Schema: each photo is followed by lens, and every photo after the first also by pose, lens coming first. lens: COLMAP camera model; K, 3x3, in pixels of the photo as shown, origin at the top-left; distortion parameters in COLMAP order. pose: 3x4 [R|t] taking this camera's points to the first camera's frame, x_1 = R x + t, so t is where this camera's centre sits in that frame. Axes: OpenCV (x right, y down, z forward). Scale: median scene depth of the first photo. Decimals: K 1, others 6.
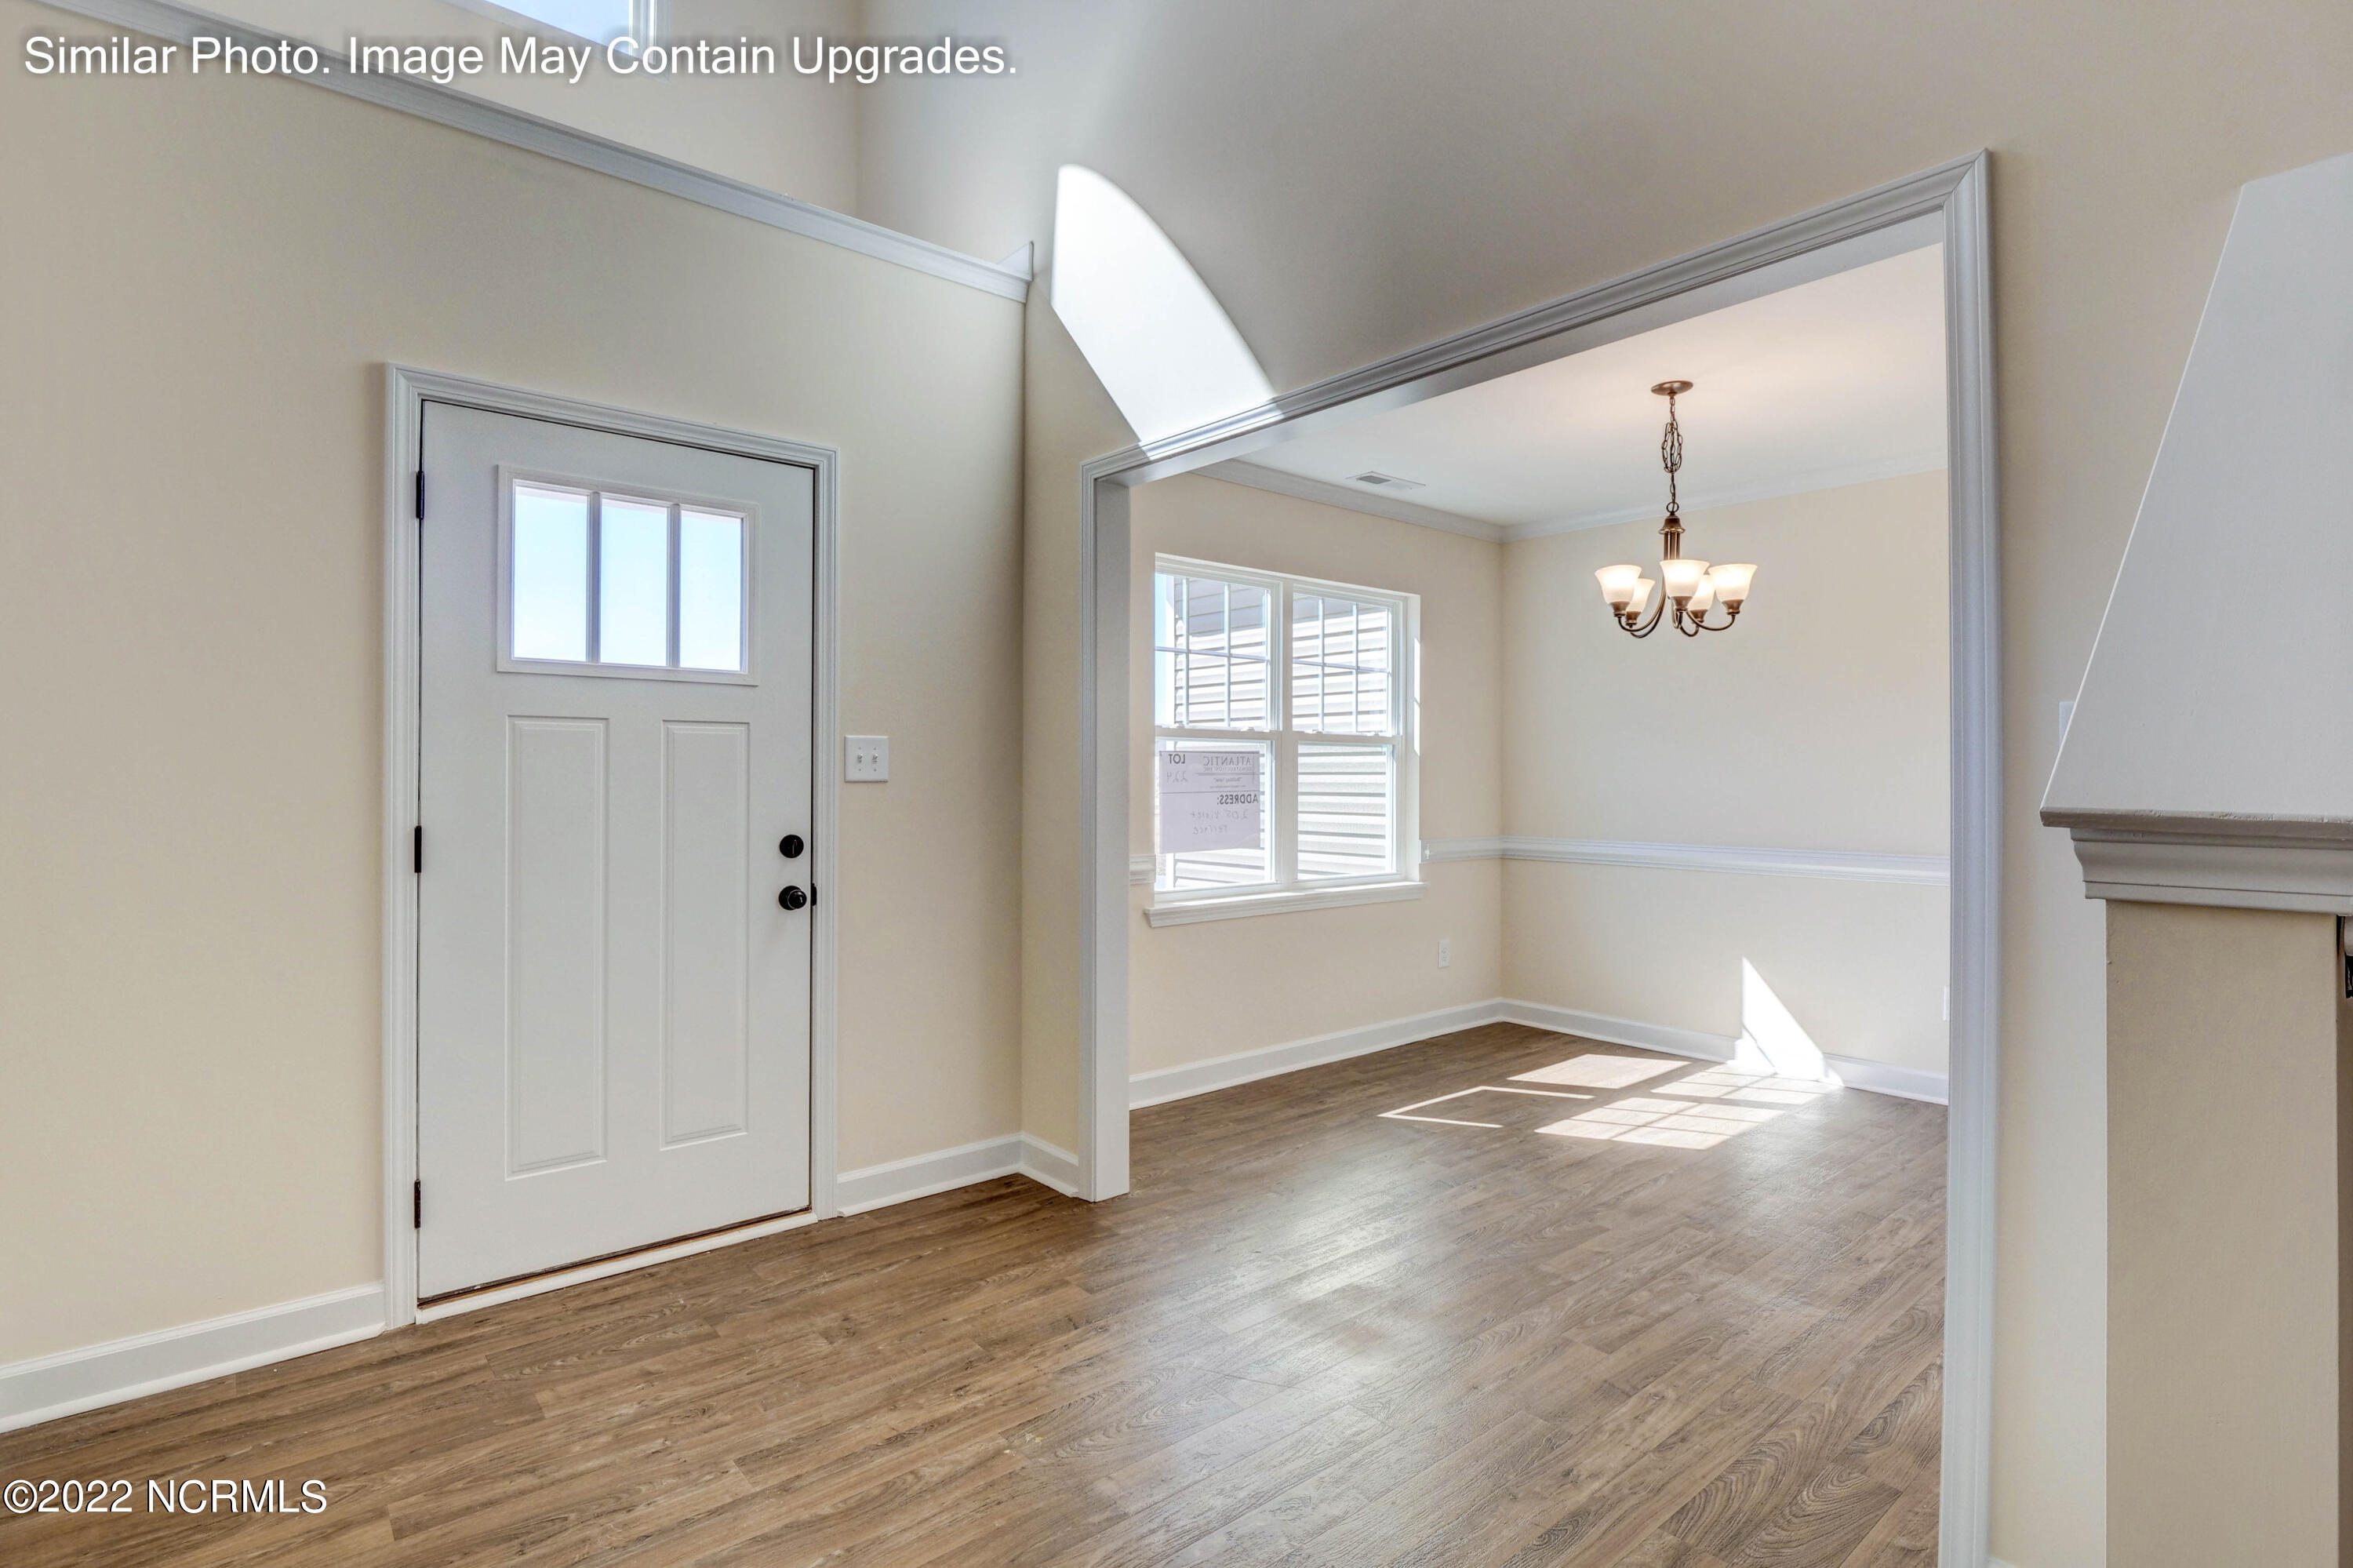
lens RADIAL K [[1141.0, 0, 1173.8], [0, 1141.0, 768.7], [0, 0, 1]] dist [-0.004334, -0.001234]
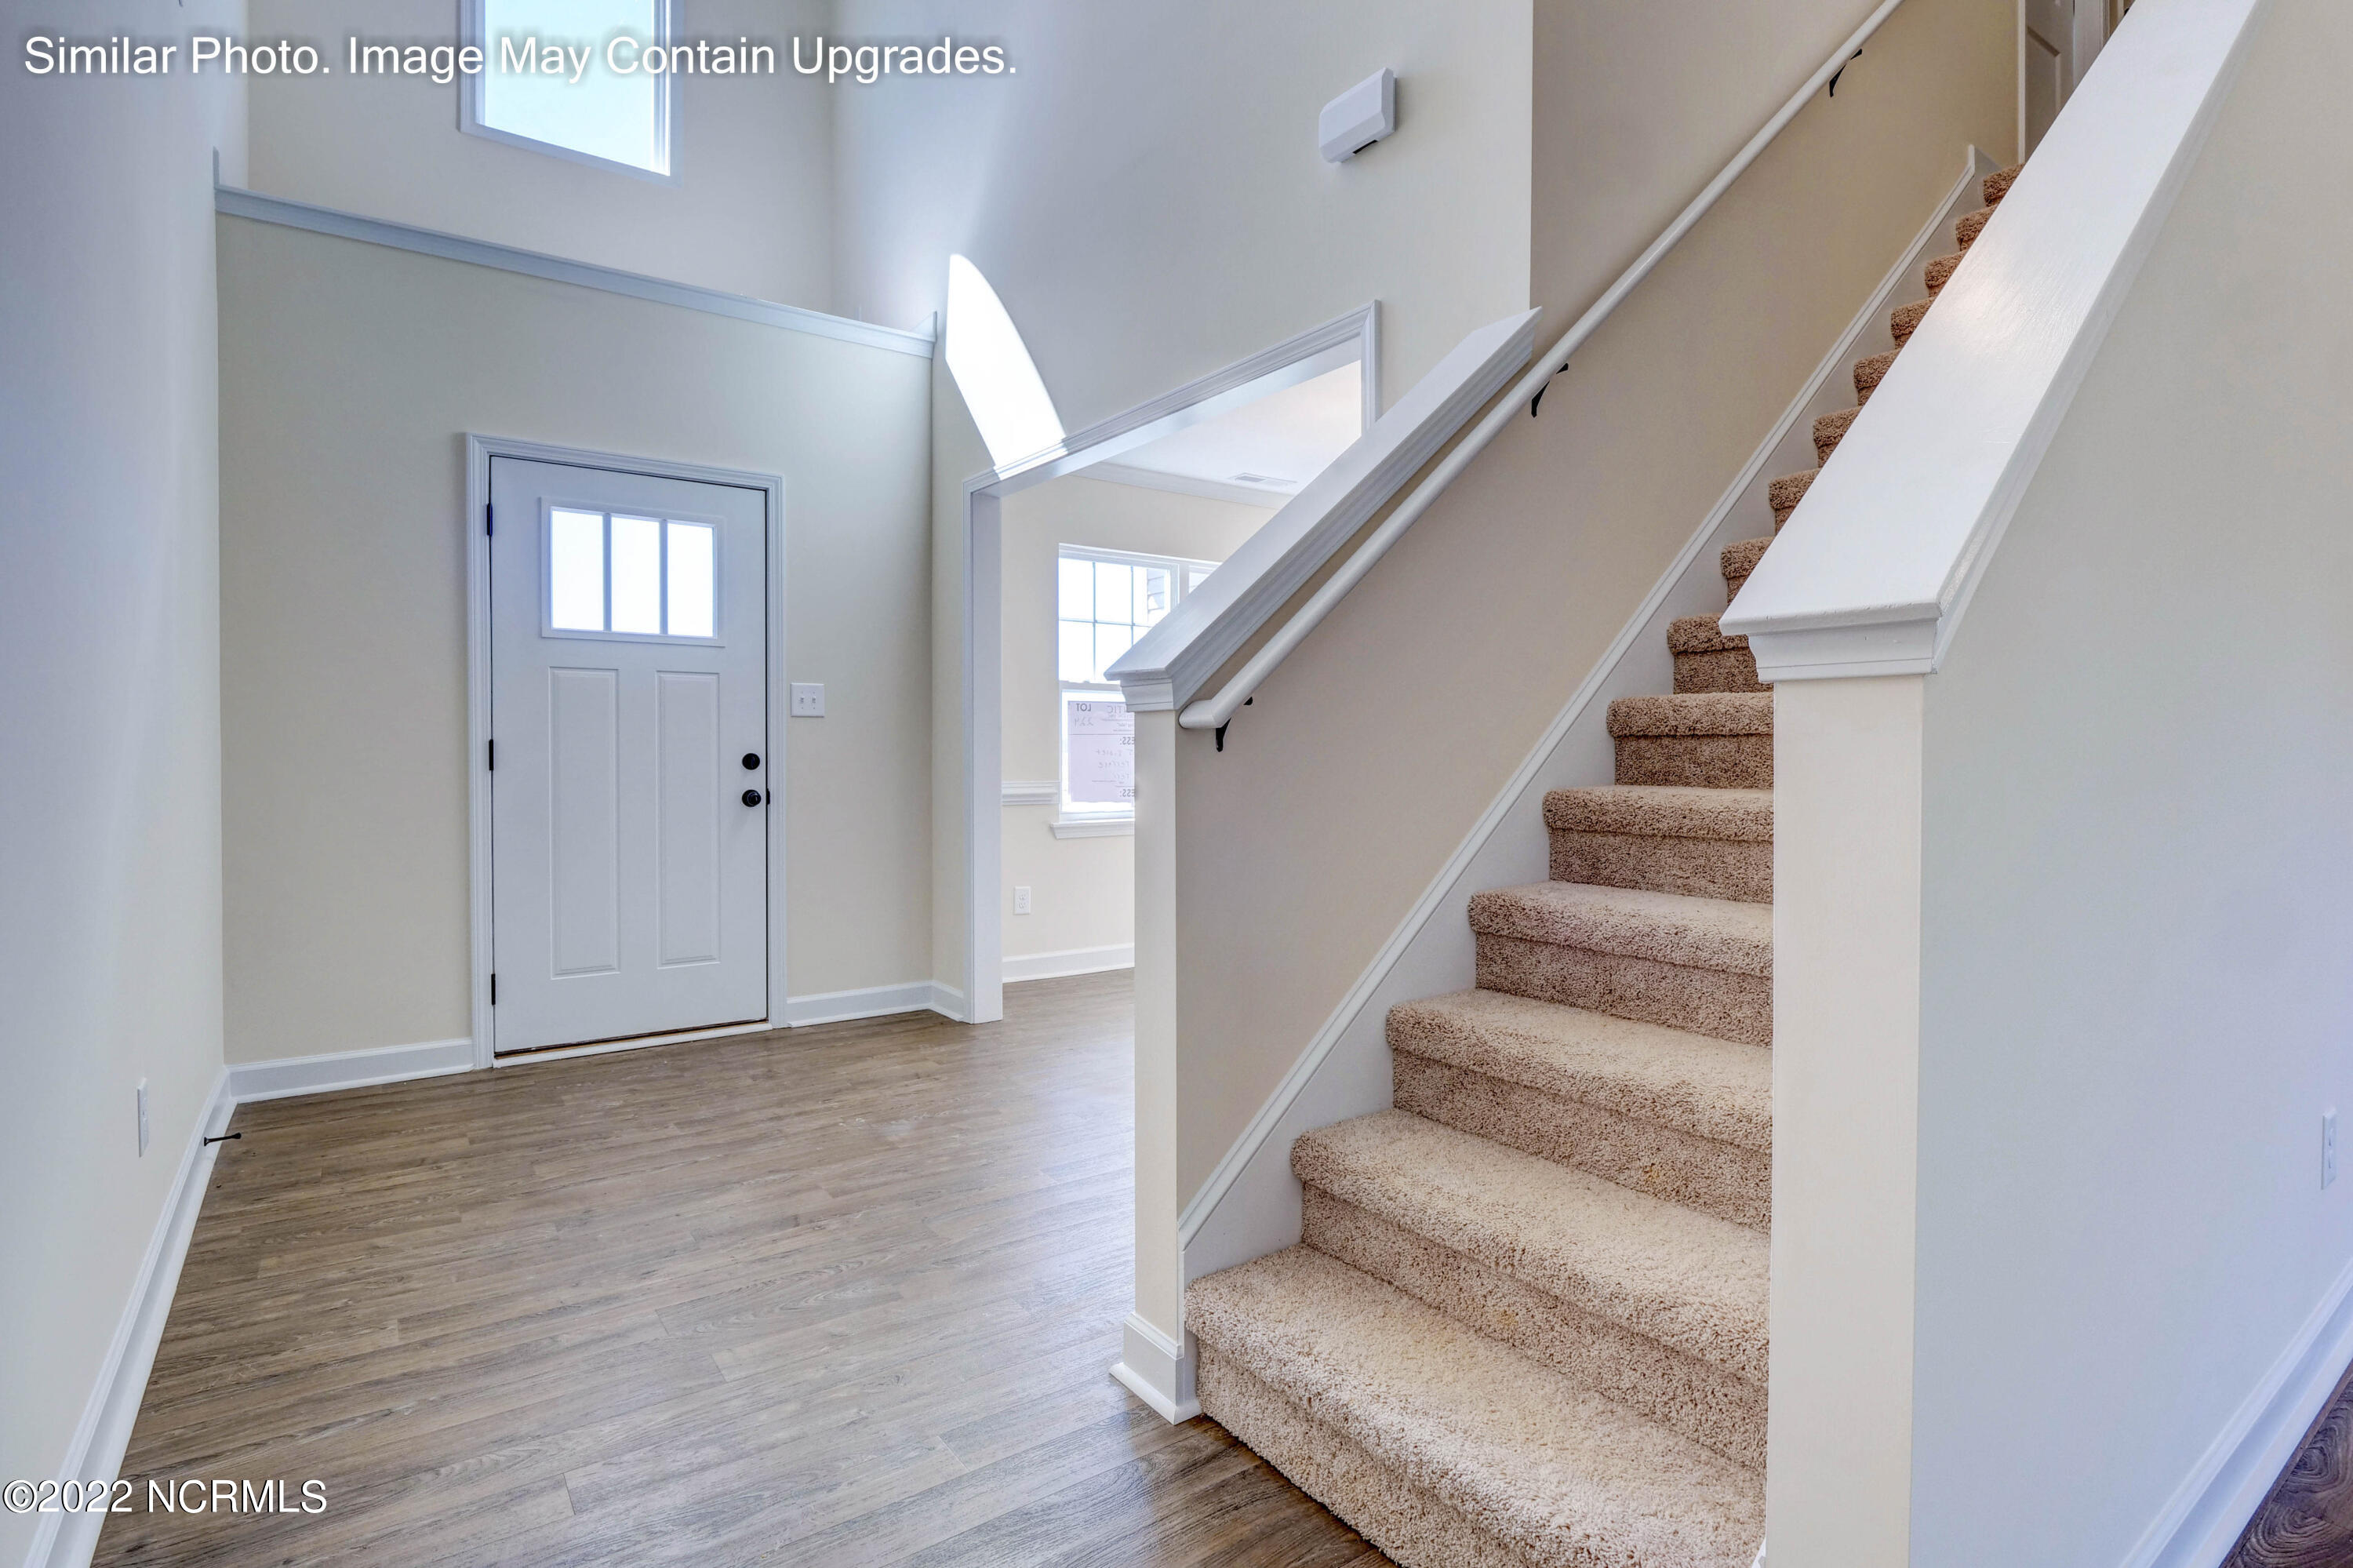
lens RADIAL K [[1150.2, 0, 1174.7], [0, 1150.2, 766.7], [0, 0, 1]] dist [0.001972, 0.000581]
pose [[0.996526, -0.000843, -0.083280, 0.330603], [0.002257, 0.999855, 0.016885, 0.056527], [0.083254, -0.017014, 0.996383, -0.402295]]
